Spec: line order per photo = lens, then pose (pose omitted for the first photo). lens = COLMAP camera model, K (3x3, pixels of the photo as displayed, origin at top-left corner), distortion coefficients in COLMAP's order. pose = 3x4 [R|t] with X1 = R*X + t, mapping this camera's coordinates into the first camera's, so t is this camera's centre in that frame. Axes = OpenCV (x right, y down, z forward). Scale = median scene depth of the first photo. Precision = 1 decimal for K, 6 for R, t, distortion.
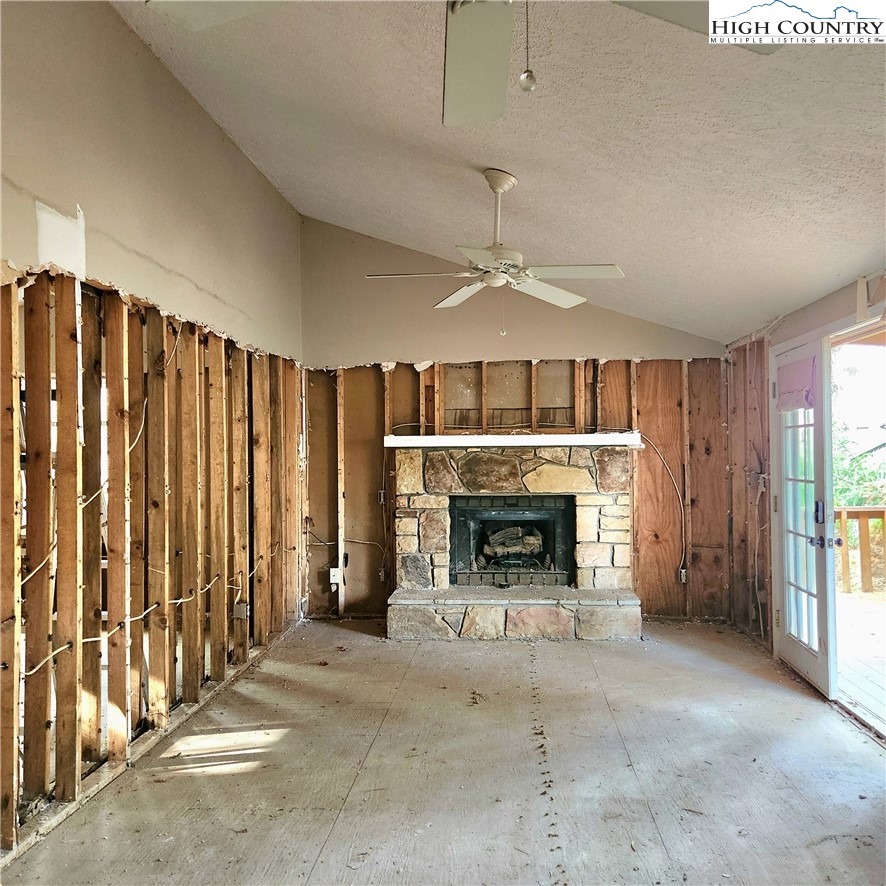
lens RADIAL K [[783.7, 0, 444.9], [0, 783.7, 440.2], [0, 0, 1]] dist [0.081651, -0.066852]
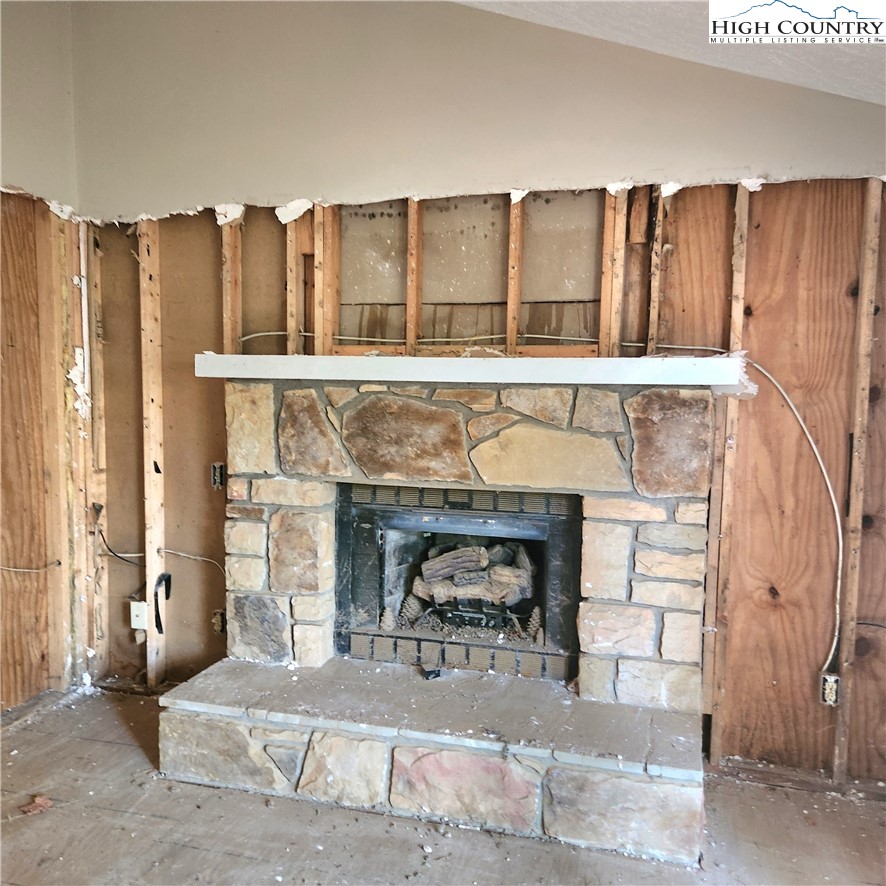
lens RADIAL K [[815.7, 0, 443.6], [0, 815.7, 462.0], [0, 0, 1]] dist [0.087870, -0.074803]
pose [[0.980532, 0.043729, -0.191428, 0.172714], [-0.023451, 0.993988, 0.106944, 0.002821], [0.194953, -0.100373, 0.975663, 0.518075]]
